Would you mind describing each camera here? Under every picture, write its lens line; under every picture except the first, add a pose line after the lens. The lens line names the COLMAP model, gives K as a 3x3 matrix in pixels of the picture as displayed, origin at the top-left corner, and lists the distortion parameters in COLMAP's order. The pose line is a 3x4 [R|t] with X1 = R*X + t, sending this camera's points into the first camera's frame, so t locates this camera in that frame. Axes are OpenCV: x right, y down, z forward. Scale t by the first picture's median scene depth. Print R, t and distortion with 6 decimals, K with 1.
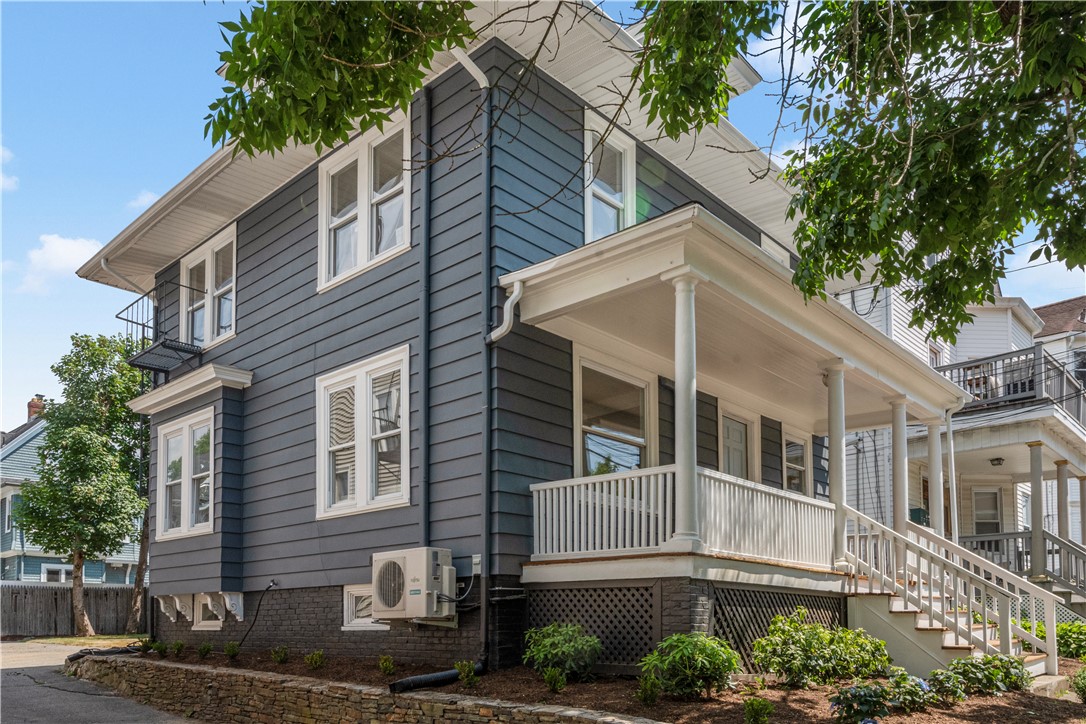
lens RADIAL K [[776.9, 0, 543.0], [0, 776.9, 362.0], [0, 0, 1]] dist [-0.042378, 0.002776]
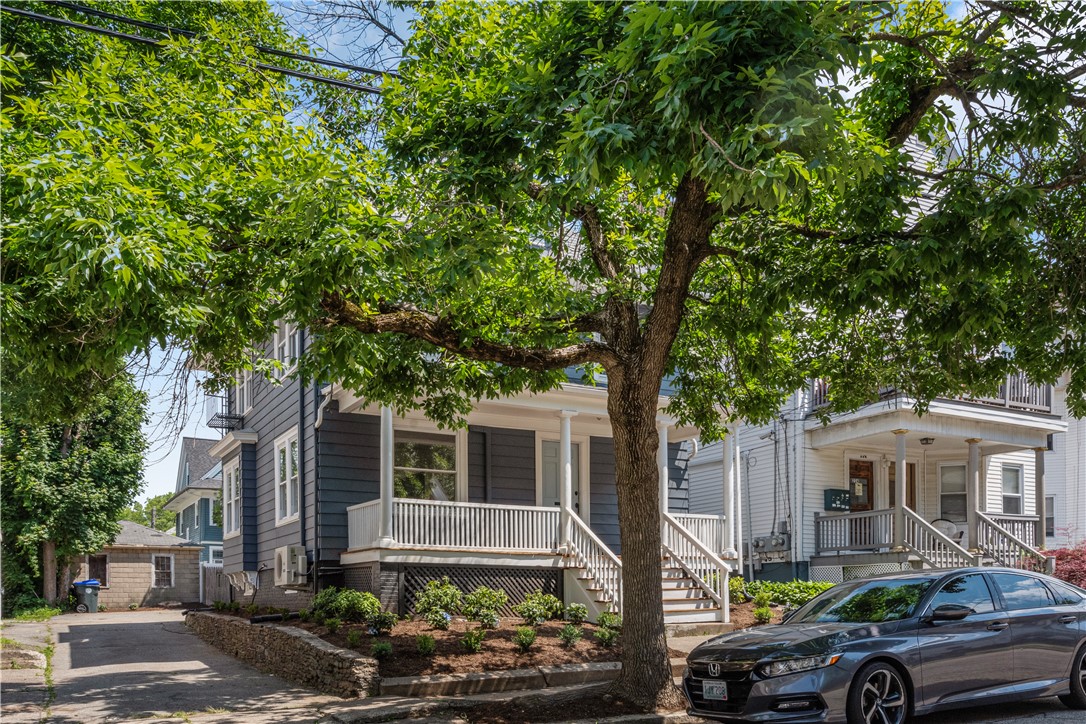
lens RADIAL K [[854.5, 0, 543.0], [0, 854.5, 362.0], [0, 0, 1]] dist [-0.035111, 0.000638]
pose [[0.947678, -0.091439, -0.305852, 0.905808], [0.108669, 0.993283, 0.039755, -0.172692], [0.300162, -0.070911, 0.951249, -0.584806]]
